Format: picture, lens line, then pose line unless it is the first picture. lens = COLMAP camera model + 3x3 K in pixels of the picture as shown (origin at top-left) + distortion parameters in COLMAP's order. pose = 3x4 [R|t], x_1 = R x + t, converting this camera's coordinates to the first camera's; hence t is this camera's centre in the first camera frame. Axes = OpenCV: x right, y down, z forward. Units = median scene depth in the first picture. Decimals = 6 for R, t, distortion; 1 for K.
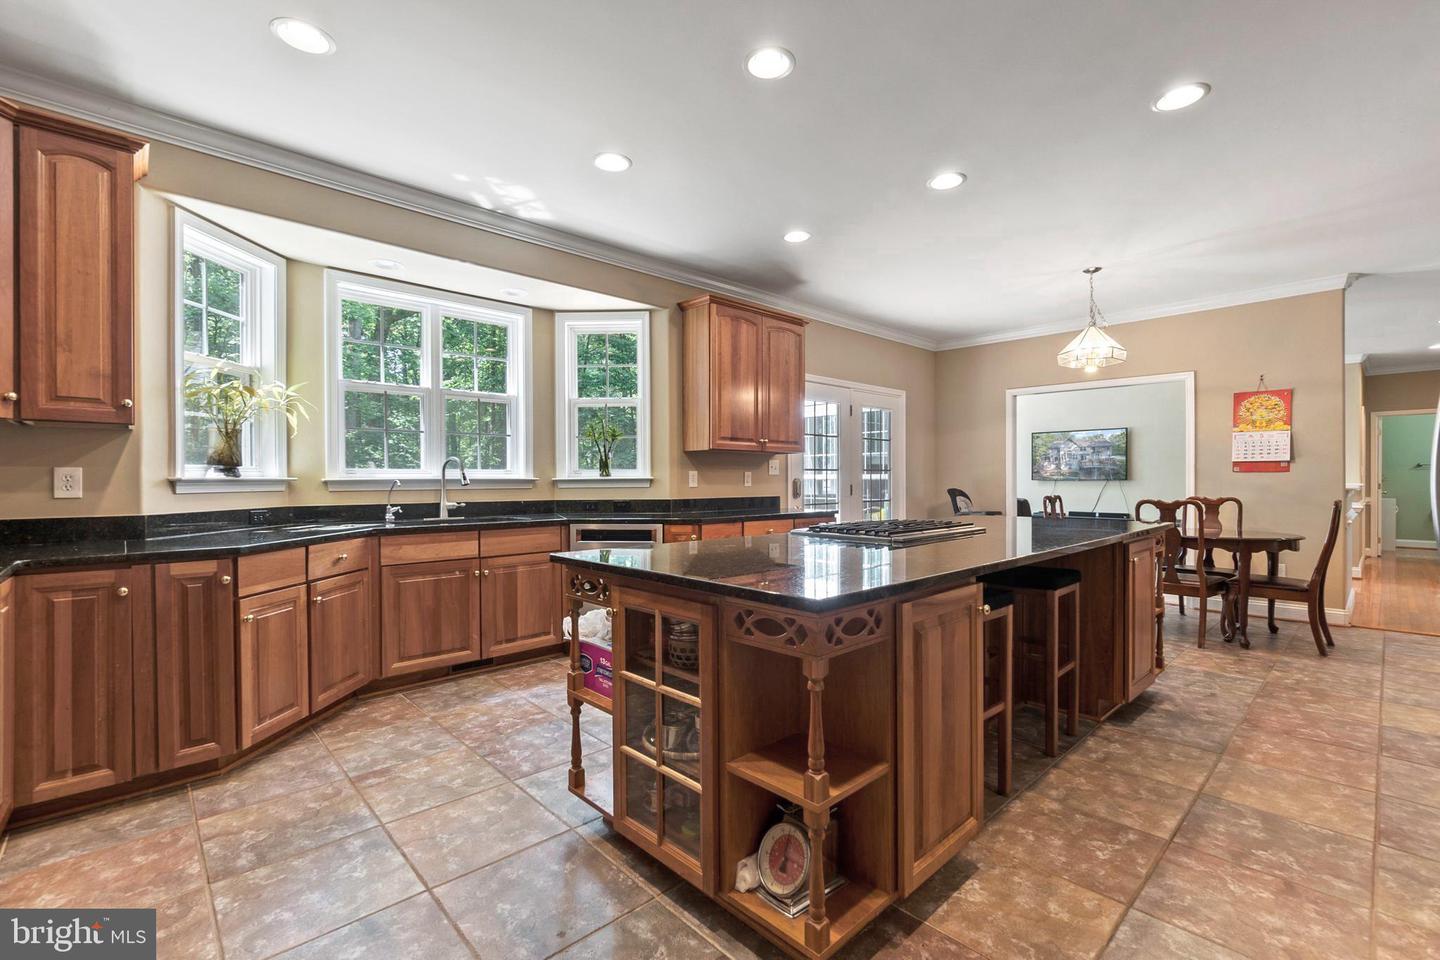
lens RADIAL K [[625.2, 0, 723.6], [0, 625.2, 488.0], [0, 0, 1]] dist [0.002073, 0.000190]
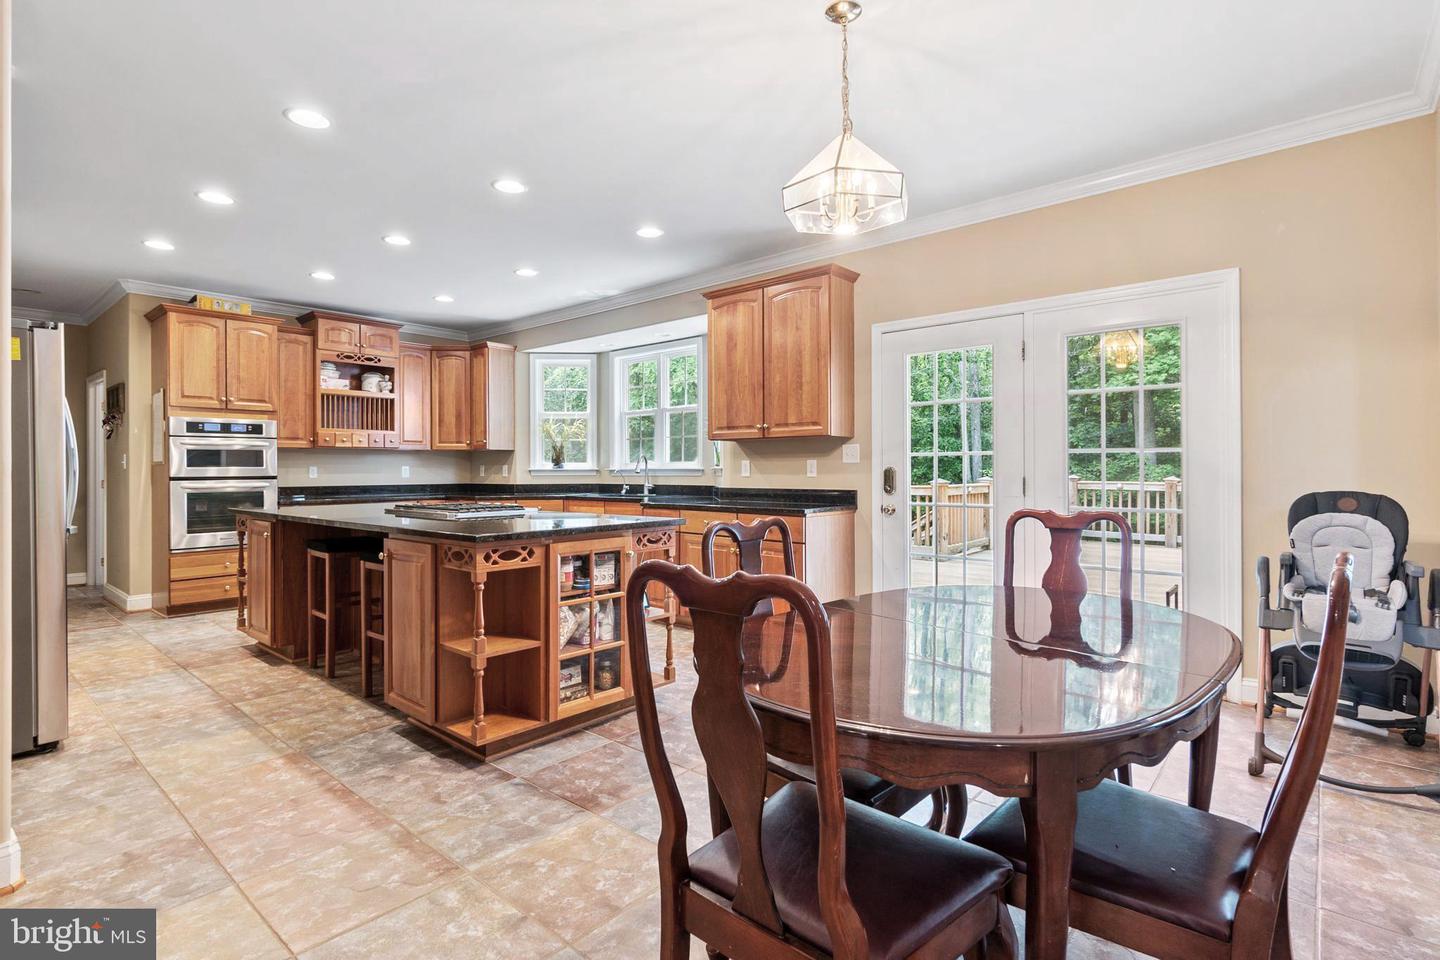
lens RADIAL K [[711.5, 0, 724.4], [0, 711.5, 470.1], [0, 0, 1]] dist [0.002858, 0.000097]
pose [[0.094510, 0.001551, -0.995523, 1.467497], [-0.010500, 0.999945, 0.000561, -0.015974], [0.995469, 0.010400, 0.094521, 1.159906]]
